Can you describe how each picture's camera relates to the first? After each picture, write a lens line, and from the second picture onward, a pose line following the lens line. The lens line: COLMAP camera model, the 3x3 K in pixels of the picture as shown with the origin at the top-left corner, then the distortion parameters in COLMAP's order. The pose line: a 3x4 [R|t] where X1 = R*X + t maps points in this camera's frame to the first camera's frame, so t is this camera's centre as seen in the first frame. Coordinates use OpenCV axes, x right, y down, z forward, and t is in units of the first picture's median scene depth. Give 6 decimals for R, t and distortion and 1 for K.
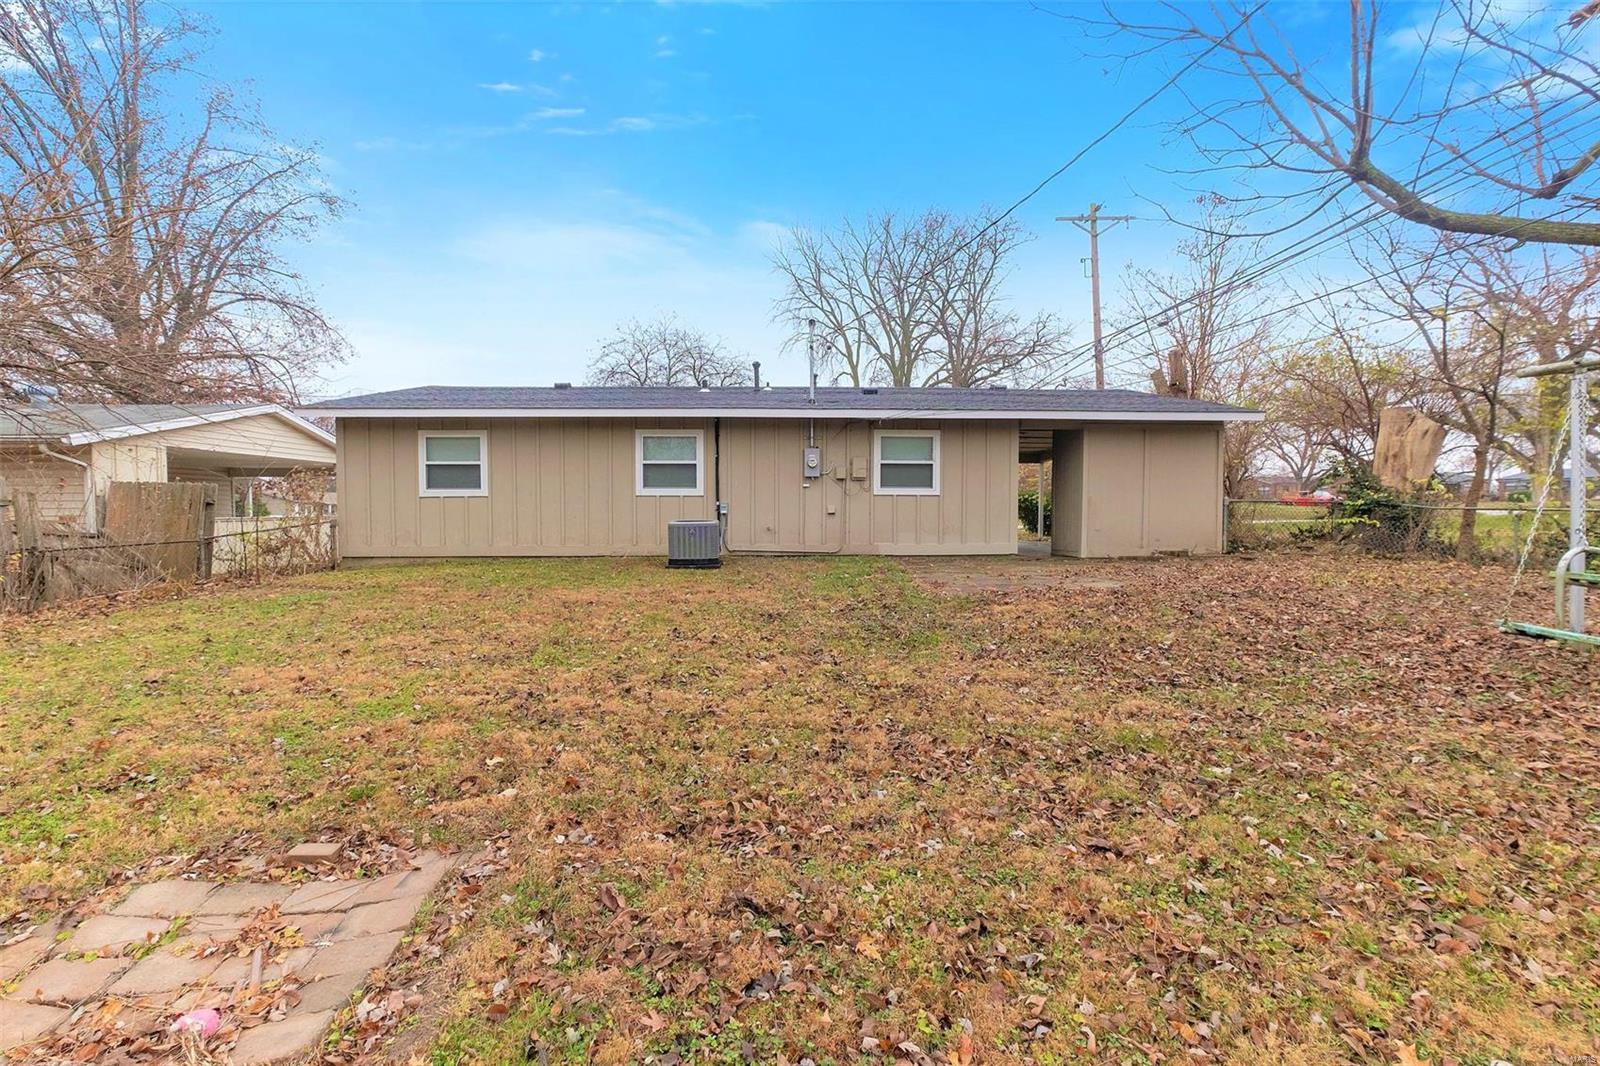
lens RADIAL K [[701.6, 0, 801.6], [0, 701.6, 528.3], [0, 0, 1]] dist [-0.000053, 0.000175]
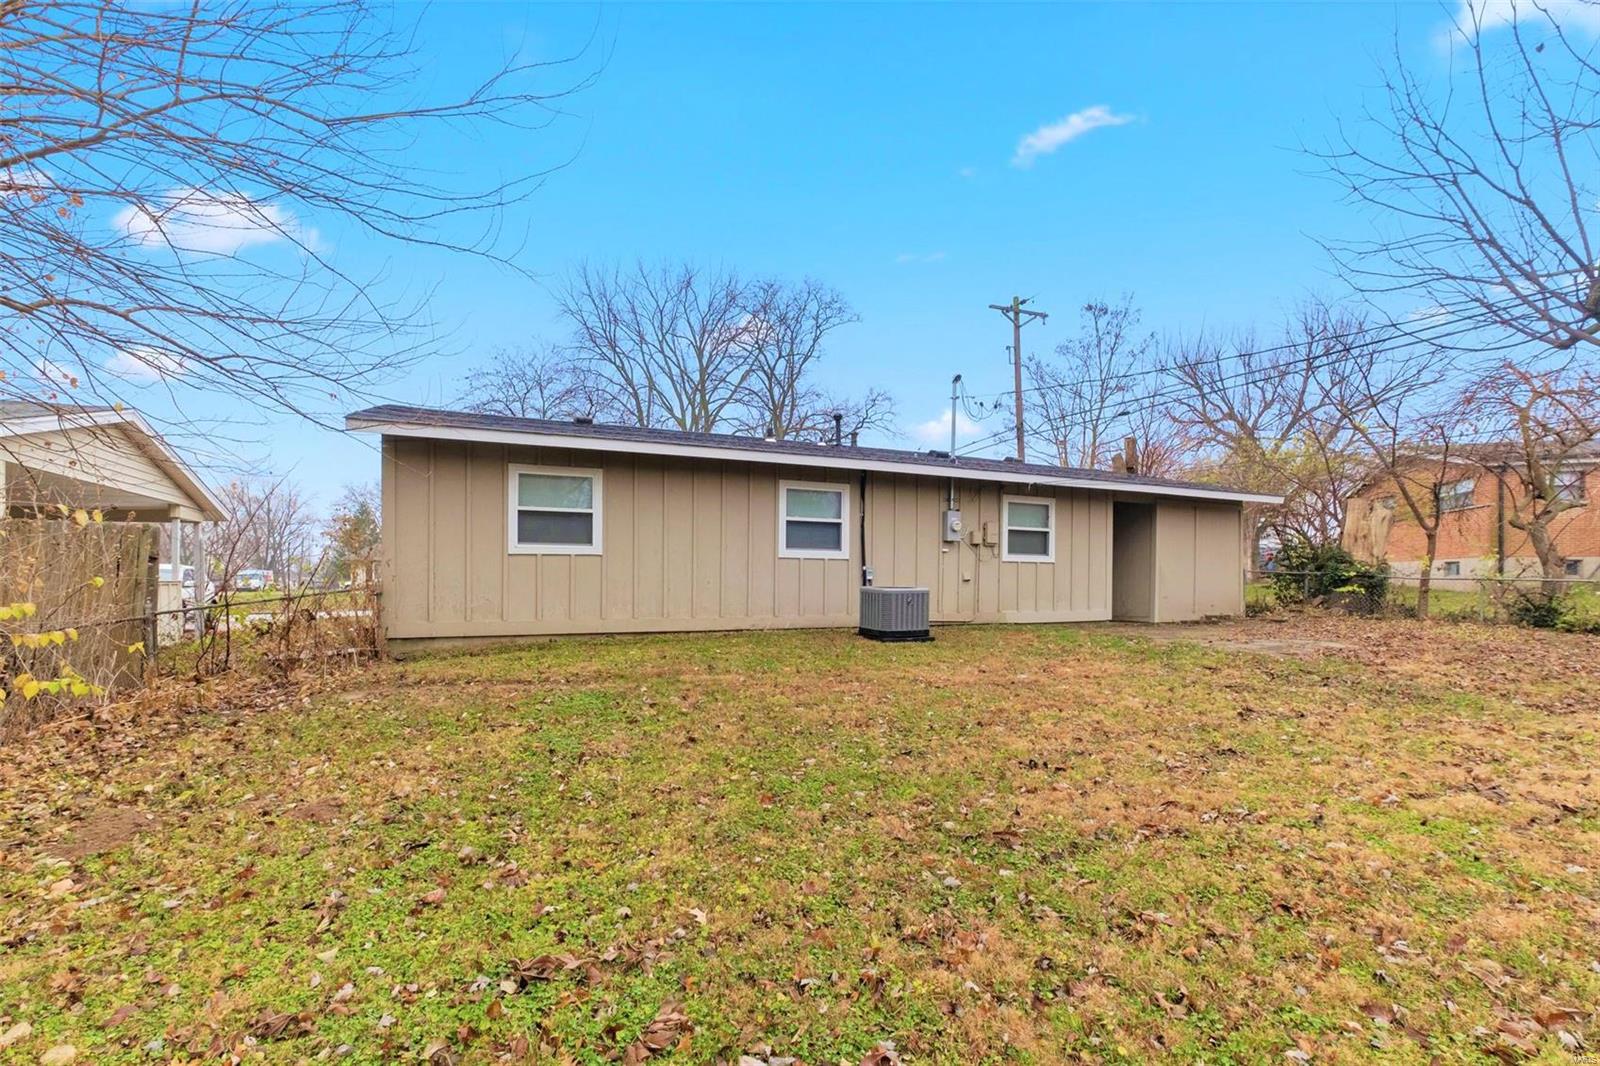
lens RADIAL K [[701.6, 0, 803.3], [0, 701.6, 592.5], [0, 0, 1]] dist [-0.000053, 0.000175]
pose [[0.928092, -0.000865, 0.372351, -0.519207], [0.002792, 0.999985, -0.004637, -0.000782], [-0.372341, 0.005343, 0.928081, 0.205758]]
